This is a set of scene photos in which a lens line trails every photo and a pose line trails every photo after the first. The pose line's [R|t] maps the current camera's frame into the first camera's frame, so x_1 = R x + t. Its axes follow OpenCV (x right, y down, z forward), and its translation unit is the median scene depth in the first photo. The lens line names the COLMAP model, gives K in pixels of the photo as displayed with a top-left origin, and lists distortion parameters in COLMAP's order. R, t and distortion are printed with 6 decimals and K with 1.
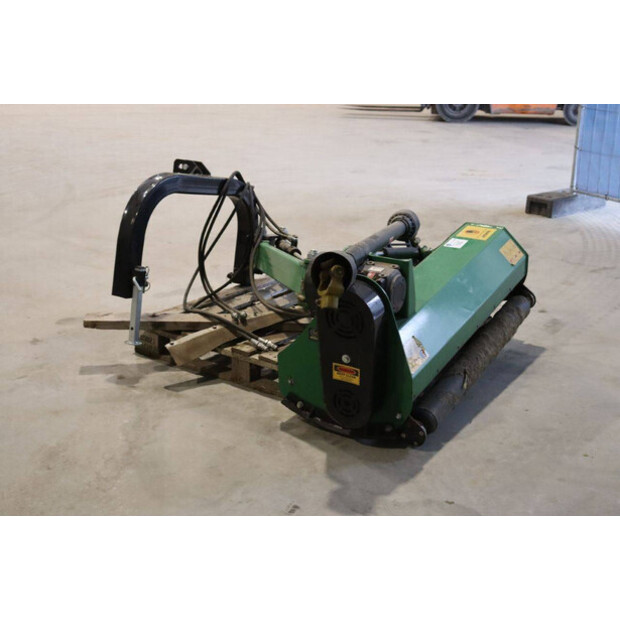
lens RADIAL K [[903.6, 0, 310.0], [0, 903.6, 310.0], [0, 0, 1]] dist [0.100560, 0.024749]
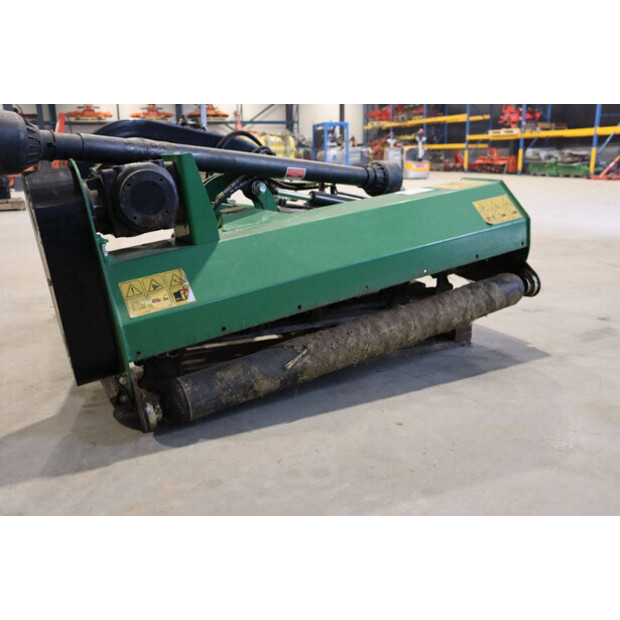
lens RADIAL K [[580.4, 0, 307.8], [0, 580.4, 301.4], [0, 0, 1]] dist [-0.151044, 0.207730]
pose [[0.854255, 0.098875, -0.510365, 0.325928], [-0.135185, 0.990222, -0.034435, 0.043055], [0.501970, 0.098410, 0.859268, 0.541246]]
